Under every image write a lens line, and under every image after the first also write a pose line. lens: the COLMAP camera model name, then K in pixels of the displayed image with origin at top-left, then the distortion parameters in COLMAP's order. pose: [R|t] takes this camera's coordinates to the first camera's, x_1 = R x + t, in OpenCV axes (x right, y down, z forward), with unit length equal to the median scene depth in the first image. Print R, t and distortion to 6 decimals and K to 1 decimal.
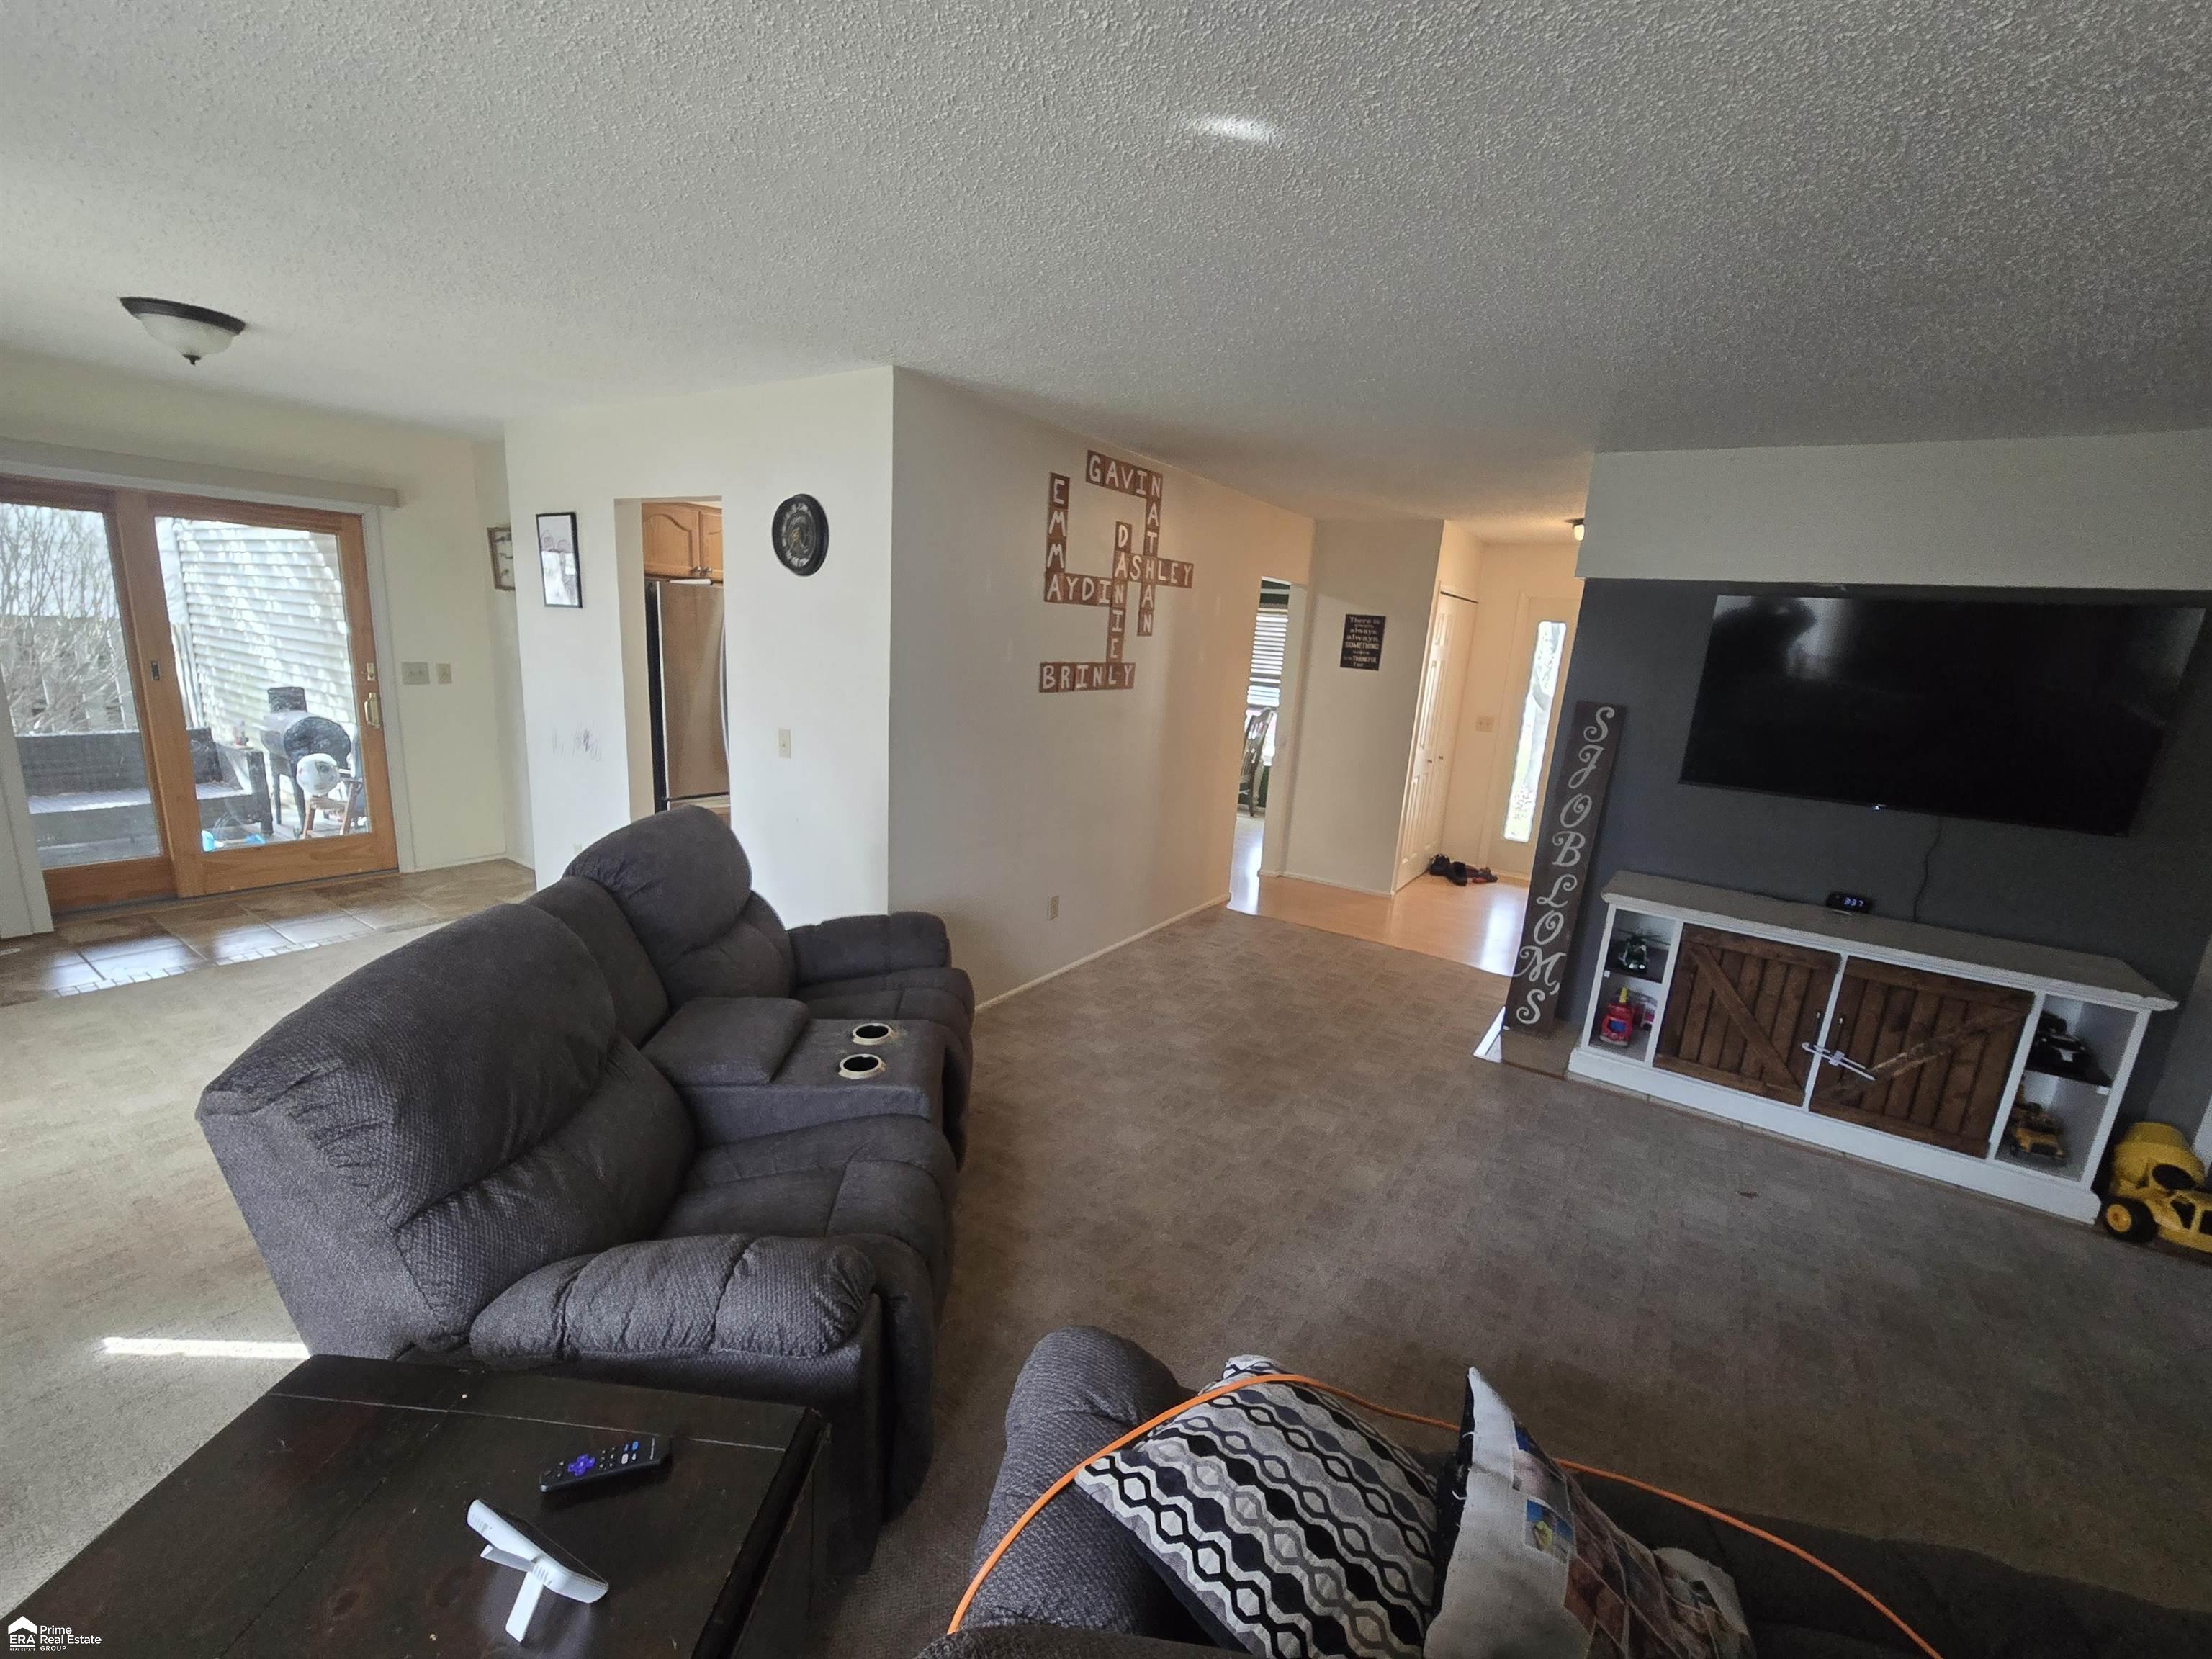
lens RADIAL K [[913.0, 0, 1106.8], [0, 913.0, 839.8], [0, 0, 1]] dist [-0.002345, 0.001024]
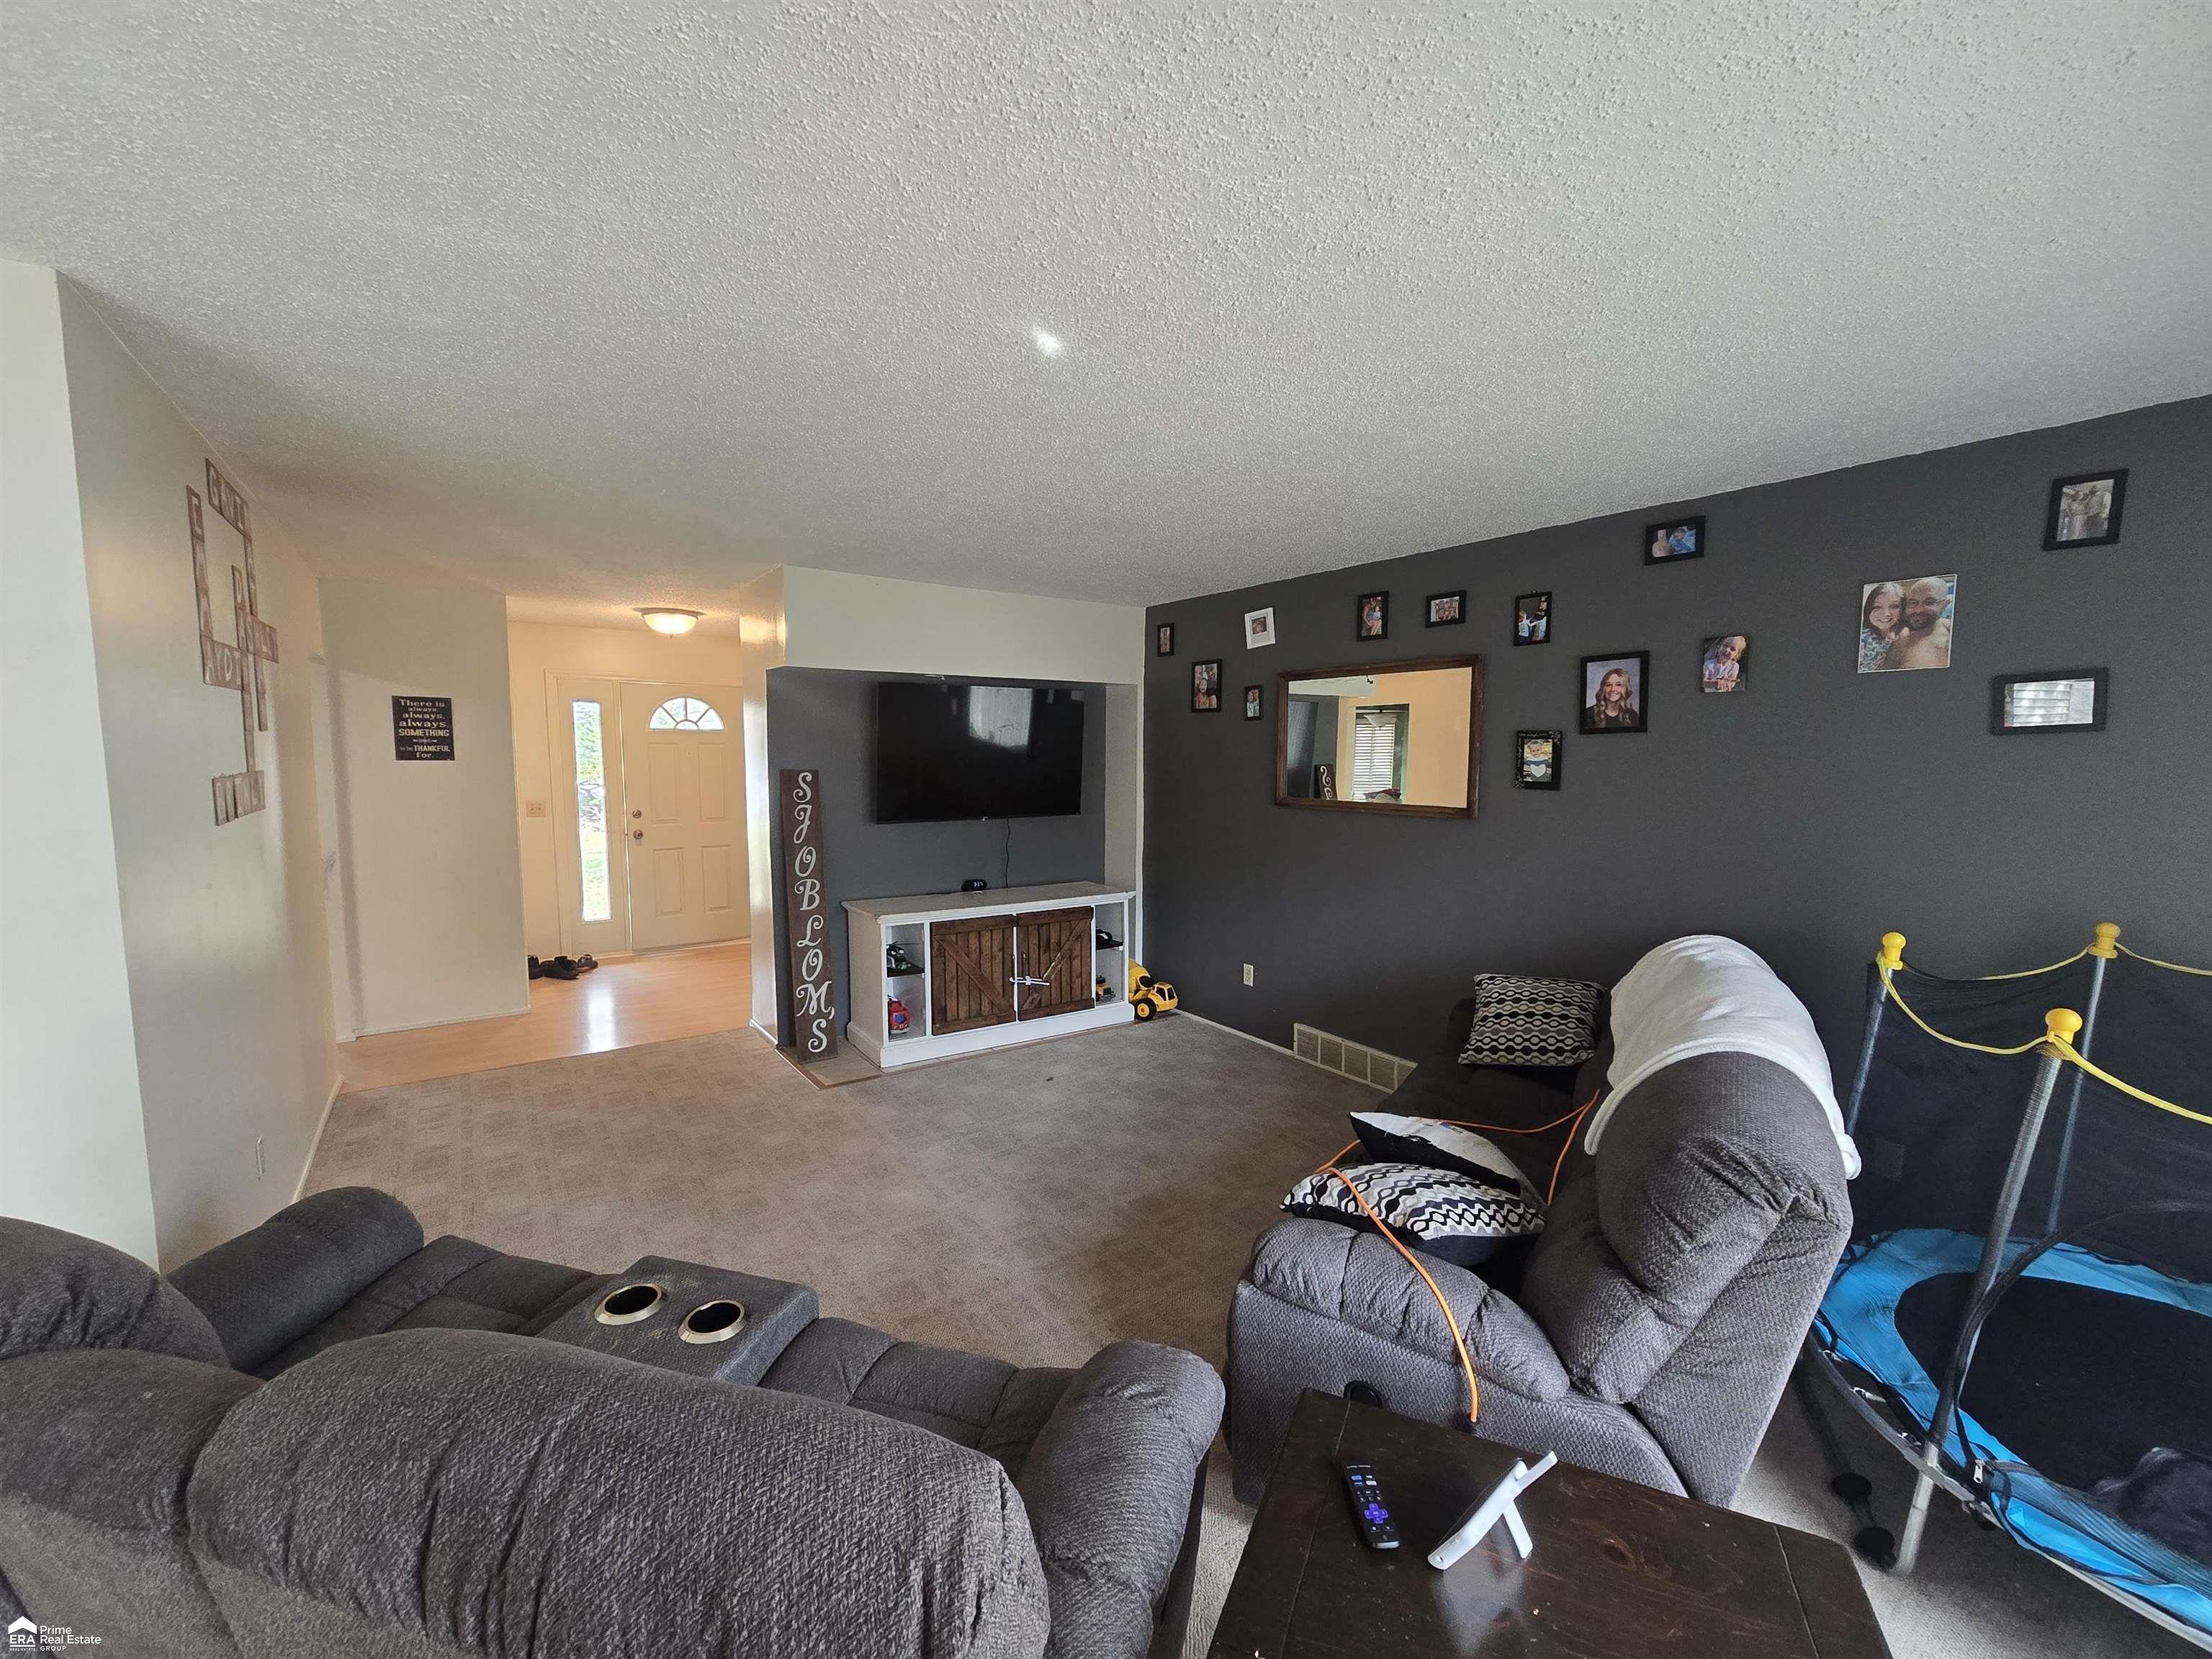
lens RADIAL K [[913.0, 0, 1100.8], [0, 913.0, 834.7], [0, 0, 1]] dist [-0.002345, 0.001024]
pose [[0.359061, -0.147038, 0.921659, -0.389363], [0.224533, 0.972118, 0.067615, -0.054257], [-0.905903, 0.182665, 0.382065, 0.188121]]
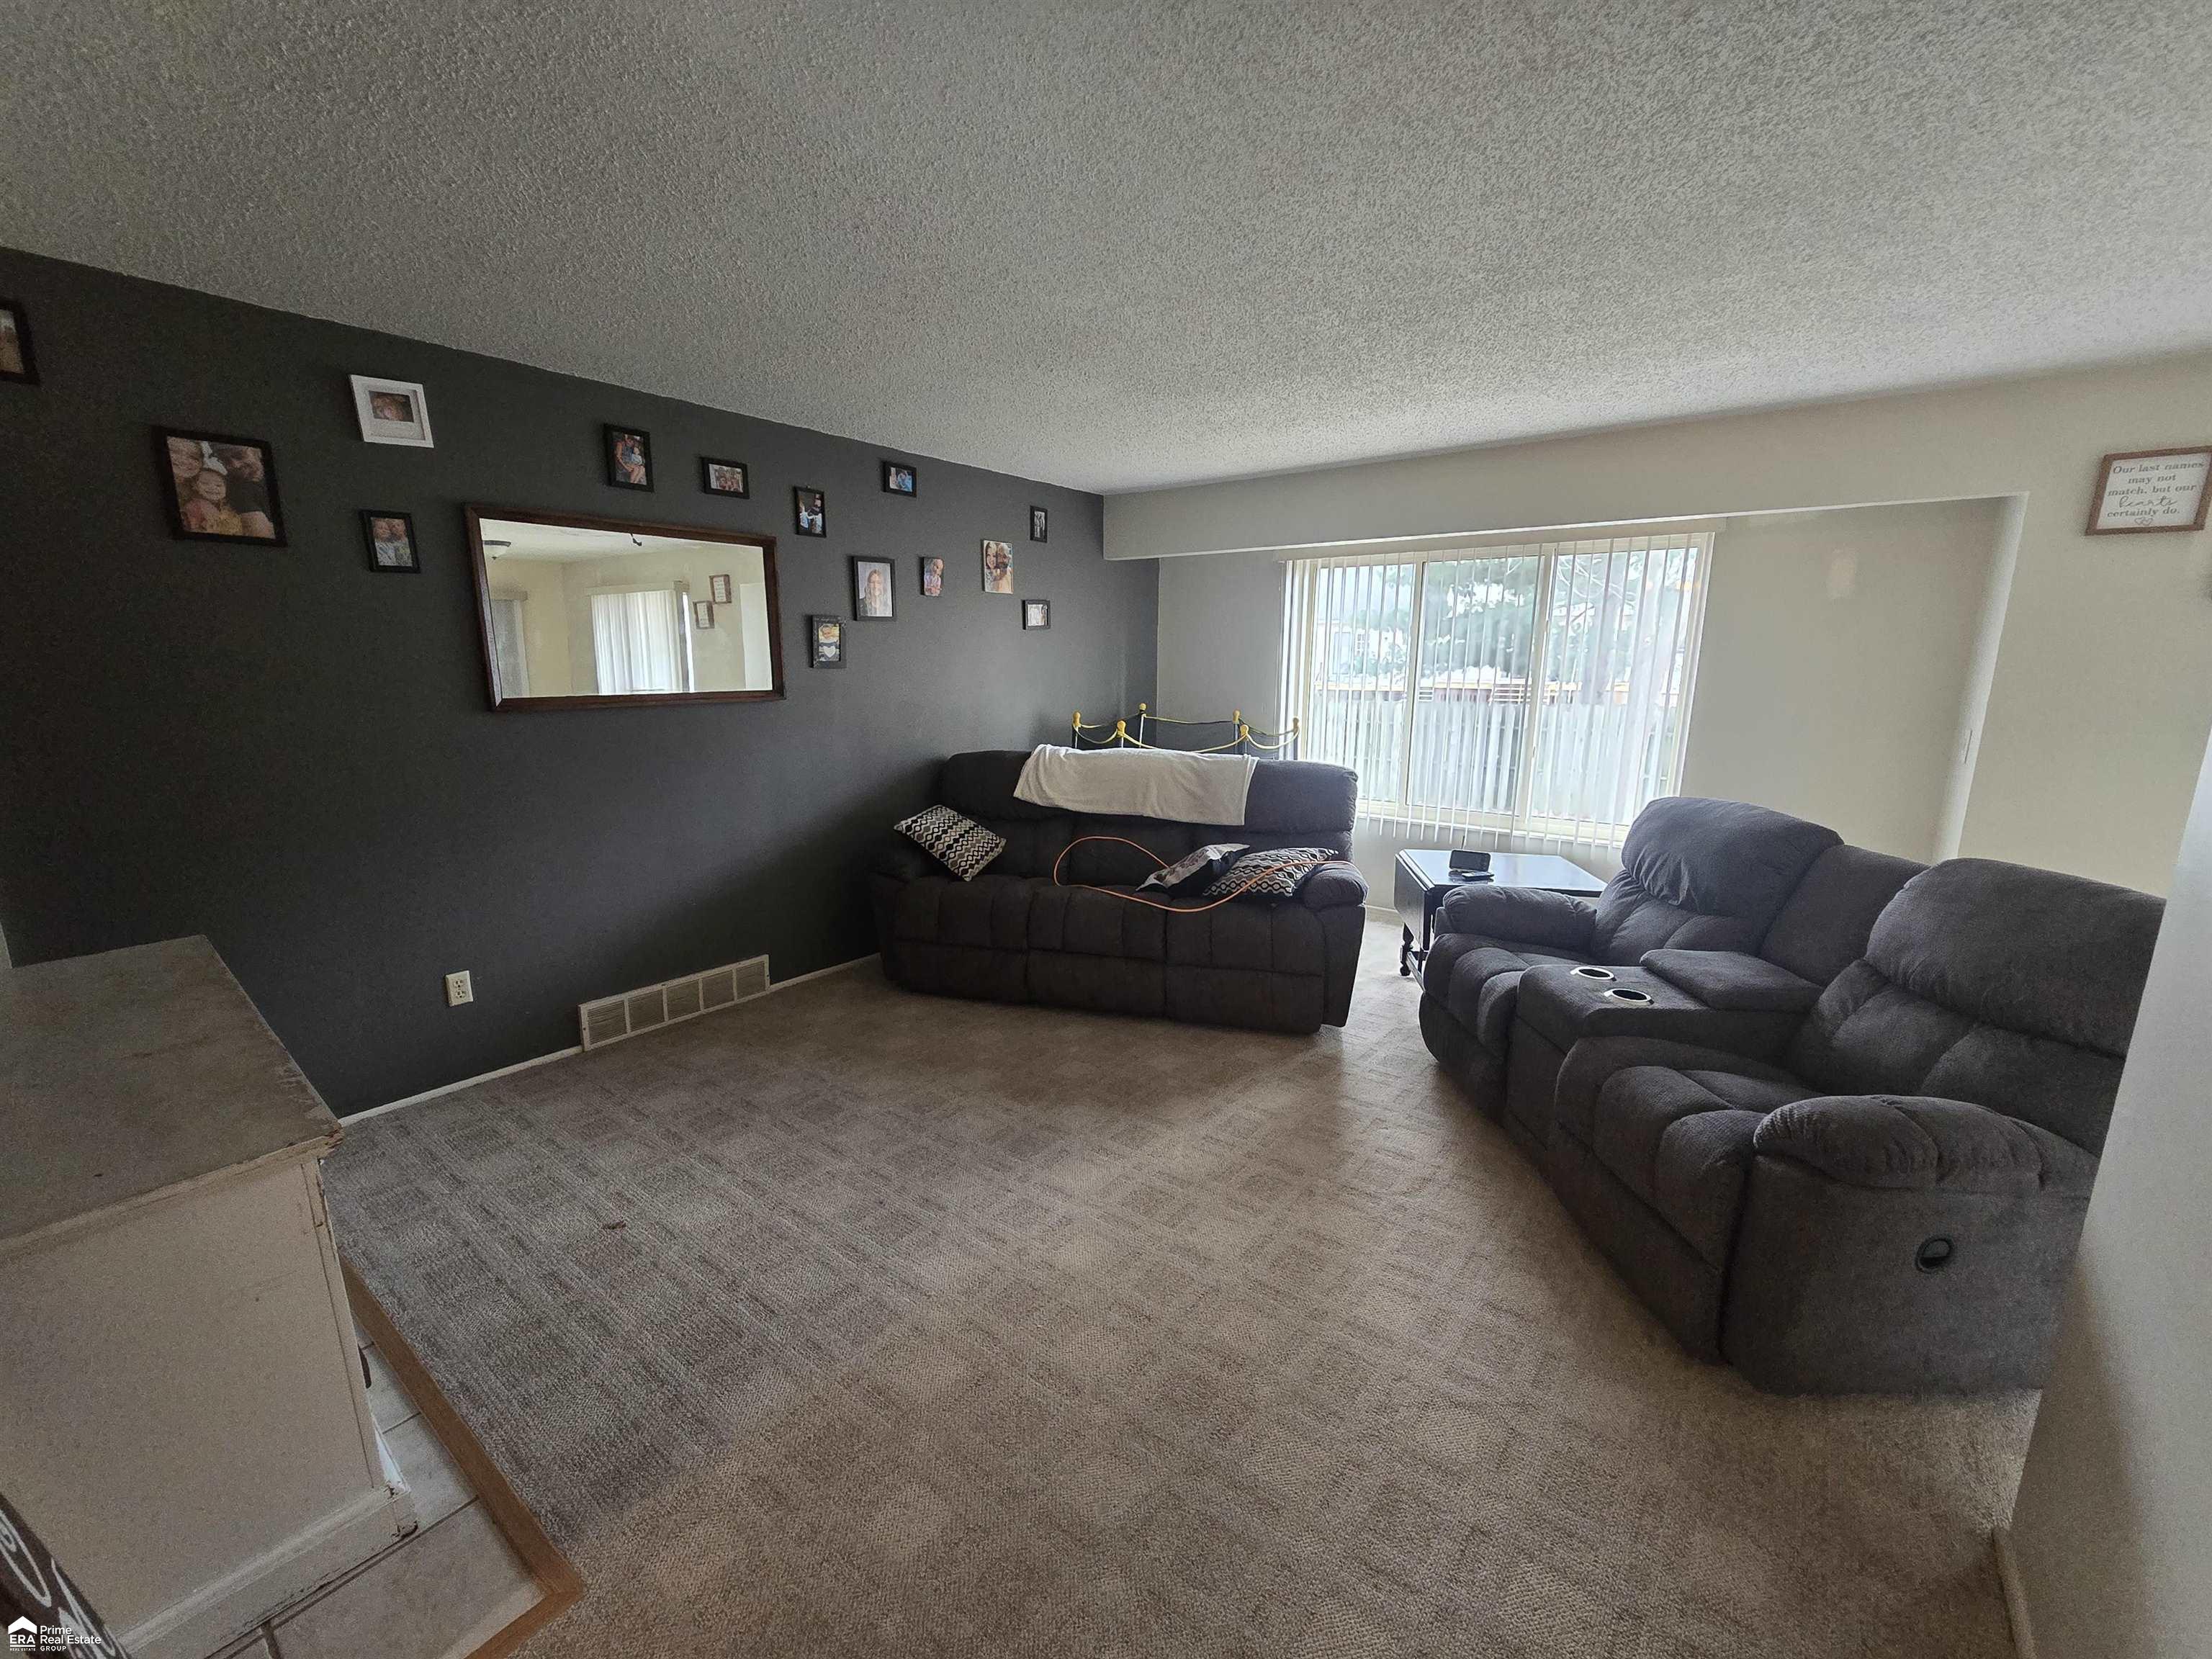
lens RADIAL K [[913.0, 0, 1107.0], [0, 913.0, 839.6], [0, 0, 1]] dist [-0.002345, 0.001024]
pose [[-0.995568, -0.078953, 0.051087, 0.164594], [-0.050883, 0.909120, 0.413415, -0.194438], [-0.079085, 0.408983, -0.909109, 1.050018]]
